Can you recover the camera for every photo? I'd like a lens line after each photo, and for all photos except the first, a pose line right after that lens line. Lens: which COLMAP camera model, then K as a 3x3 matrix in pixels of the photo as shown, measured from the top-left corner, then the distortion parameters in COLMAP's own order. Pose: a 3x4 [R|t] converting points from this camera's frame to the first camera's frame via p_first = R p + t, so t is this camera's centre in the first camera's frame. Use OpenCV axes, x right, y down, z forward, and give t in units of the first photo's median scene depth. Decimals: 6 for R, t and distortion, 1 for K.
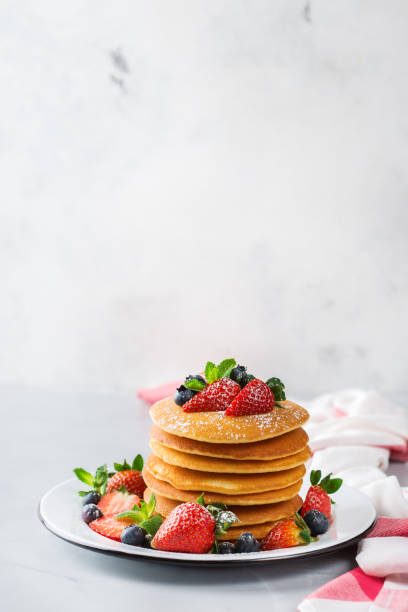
lens RADIAL K [[1962.5, 0, 204.0], [0, 1962.5, 306.0], [0, 0, 1]] dist [0.011468, 0.154783]
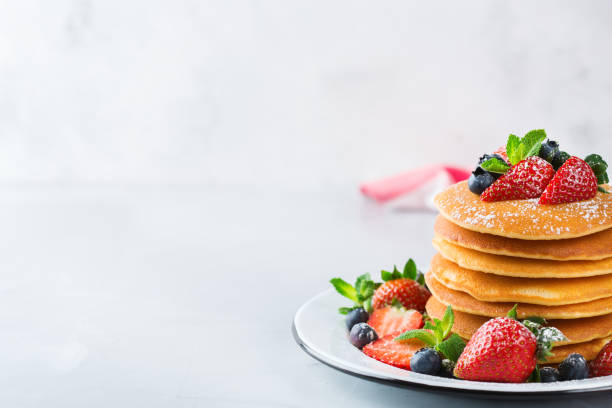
lens RADIAL K [[1962.5, 0, 306.0], [0, 1962.5, 204.0], [0, 0, 1]] dist [0.011468, 0.154783]
pose [[0.999418, -0.029819, 0.016549, -0.093875], [0.029096, 0.998681, 0.042312, 0.020231], [-0.017789, -0.041806, 0.998967, 0.226863]]
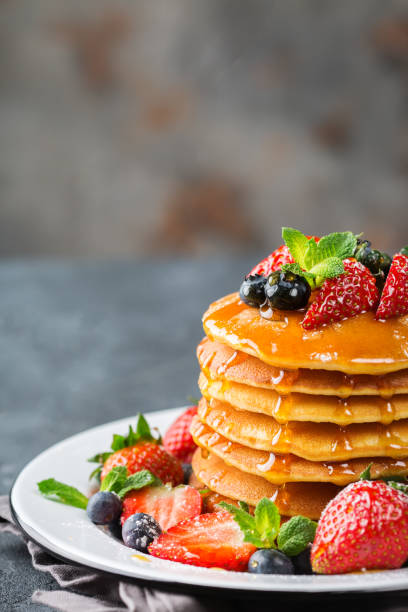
lens RADIAL K [[2019.6, 0, 204.0], [0, 2019.6, 306.0], [0, 0, 1]] dist [-0.007025, -0.072382]
pose [[0.907311, -0.126151, 0.401089, -0.268228], [0.110443, 0.991937, 0.062149, 0.009609], [-0.405696, -0.012091, 0.913928, 0.483747]]
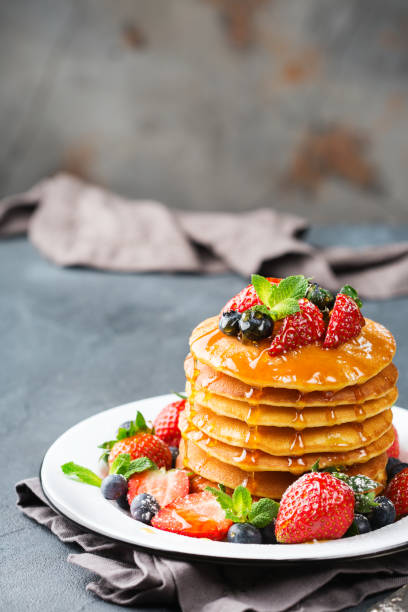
lens RADIAL K [[1962.5, 0, 204.0], [0, 1962.5, 306.0], [0, 0, 1]] dist [0.011468, 0.154783]
pose [[0.886175, -0.151631, 0.437838, -0.355427], [0.101962, 0.985591, 0.134959, -0.066413], [-0.451993, -0.074954, 0.888867, 0.353126]]
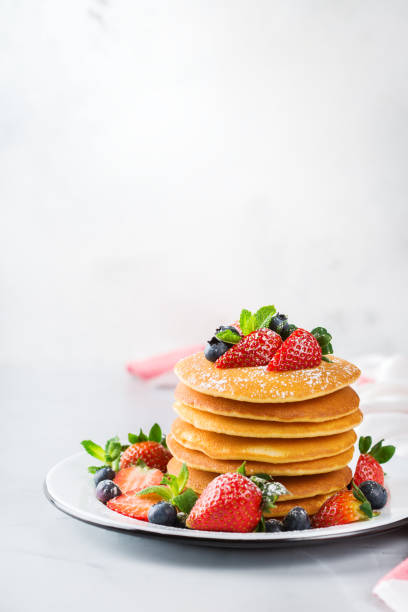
lens RADIAL K [[1962.5, 0, 204.0], [0, 1962.5, 306.0], [0, 0, 1]] dist [0.011468, 0.154783]
pose [[0.998263, -0.016904, 0.056443, -0.064036], [0.017532, 0.999790, -0.010645, 0.036187], [-0.056251, 0.011616, 0.998349, 0.151177]]
